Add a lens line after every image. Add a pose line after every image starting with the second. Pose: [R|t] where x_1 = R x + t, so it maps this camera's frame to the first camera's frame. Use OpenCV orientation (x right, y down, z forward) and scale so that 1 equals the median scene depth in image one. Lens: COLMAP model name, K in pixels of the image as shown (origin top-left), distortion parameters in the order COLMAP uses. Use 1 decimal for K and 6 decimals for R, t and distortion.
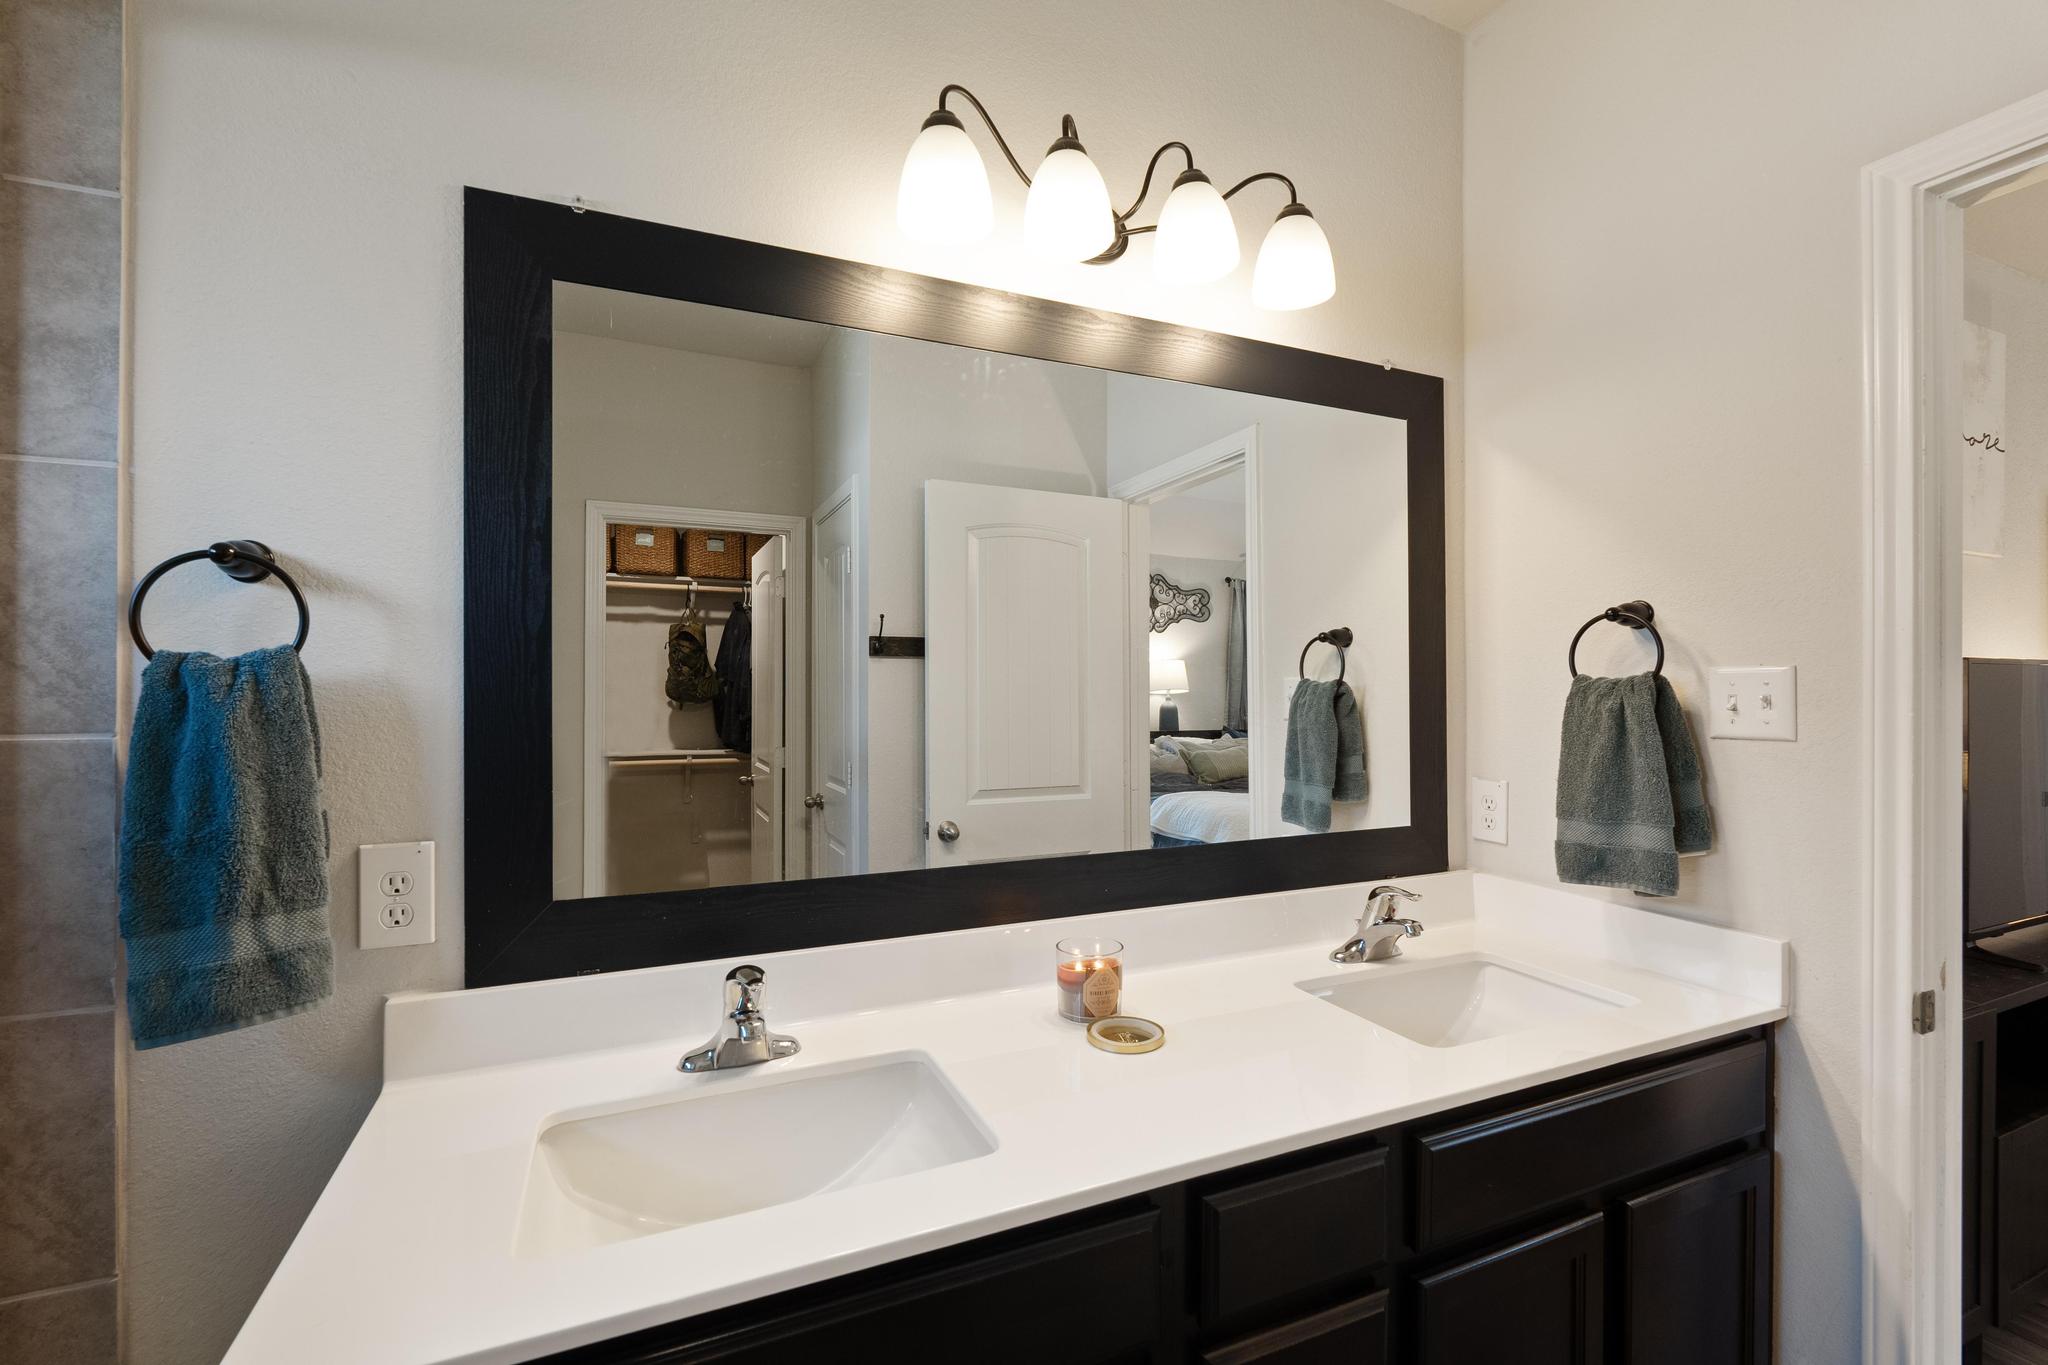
lens RADIAL K [[895.5, 0, 1030.7], [0, 895.5, 683.4], [0, 0, 1]] dist [-0.004682, 0.000534]
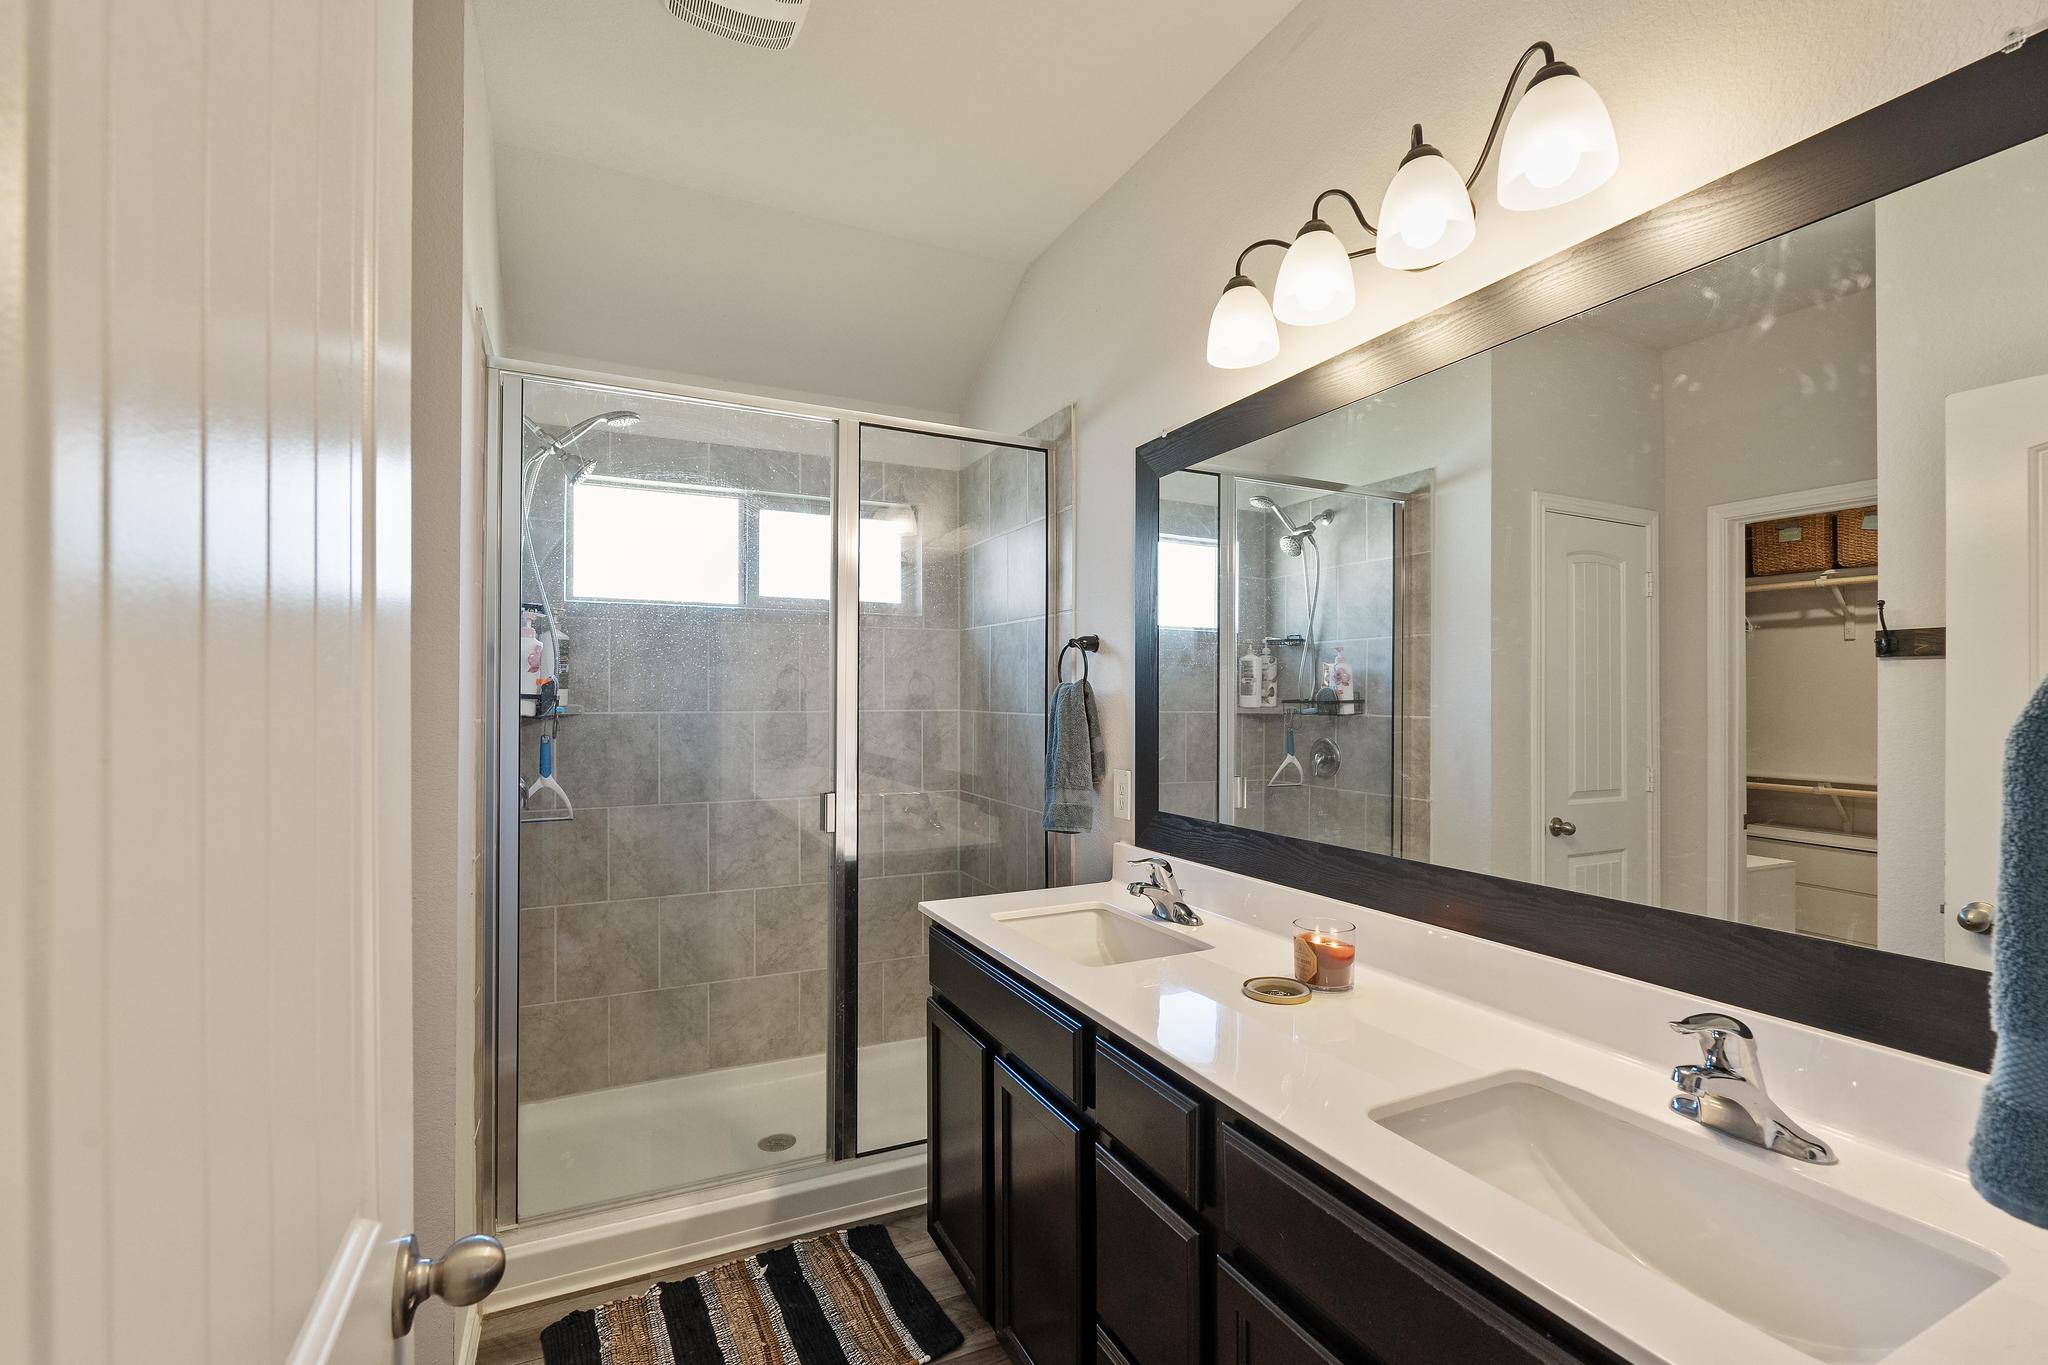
lens RADIAL K [[895.5, 0, 1033.8], [0, 895.5, 699.4], [0, 0, 1]] dist [-0.004682, 0.000534]
pose [[0.039091, 0.000671, -0.999235, 1.064510], [-0.000345, 1.000000, 0.000658, 0.007881], [0.999236, 0.000319, 0.039091, 0.538200]]
